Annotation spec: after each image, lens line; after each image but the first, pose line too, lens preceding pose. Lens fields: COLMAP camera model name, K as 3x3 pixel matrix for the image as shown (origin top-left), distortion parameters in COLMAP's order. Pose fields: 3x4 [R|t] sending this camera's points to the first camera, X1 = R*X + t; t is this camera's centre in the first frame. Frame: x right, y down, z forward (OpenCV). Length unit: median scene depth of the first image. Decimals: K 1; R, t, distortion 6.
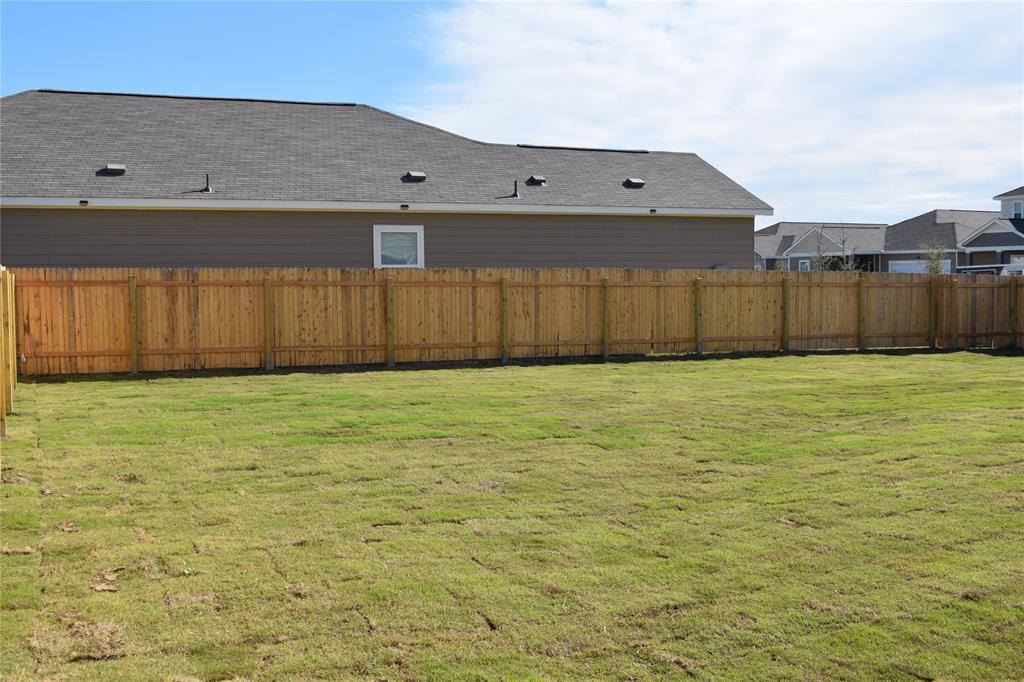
lens RADIAL K [[1071.6, 0, 517.7], [0, 1071.6, 343.2], [0, 0, 1]] dist [-0.050659, 0.000000]
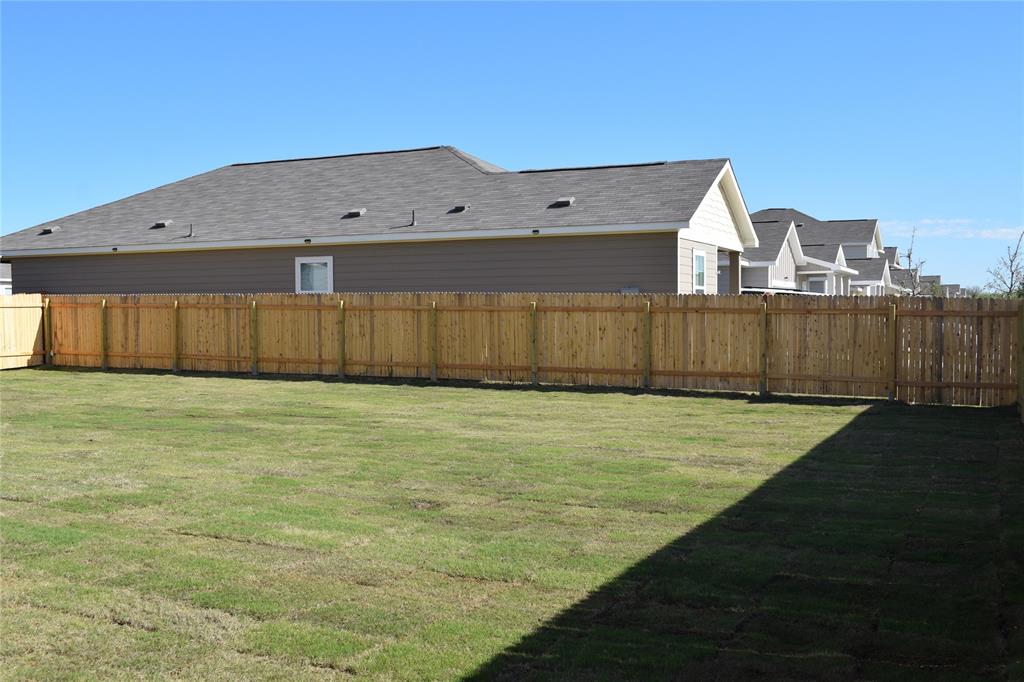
lens RADIAL K [[1071.6, 0, 514.4], [0, 1071.6, 342.2], [0, 0, 1]] dist [-0.050659, 0.000000]
pose [[0.660602, 0.033190, -0.750002, 0.896622], [-0.043391, 0.999040, 0.005992, -0.032725], [0.749481, 0.028585, 0.661408, 0.391054]]
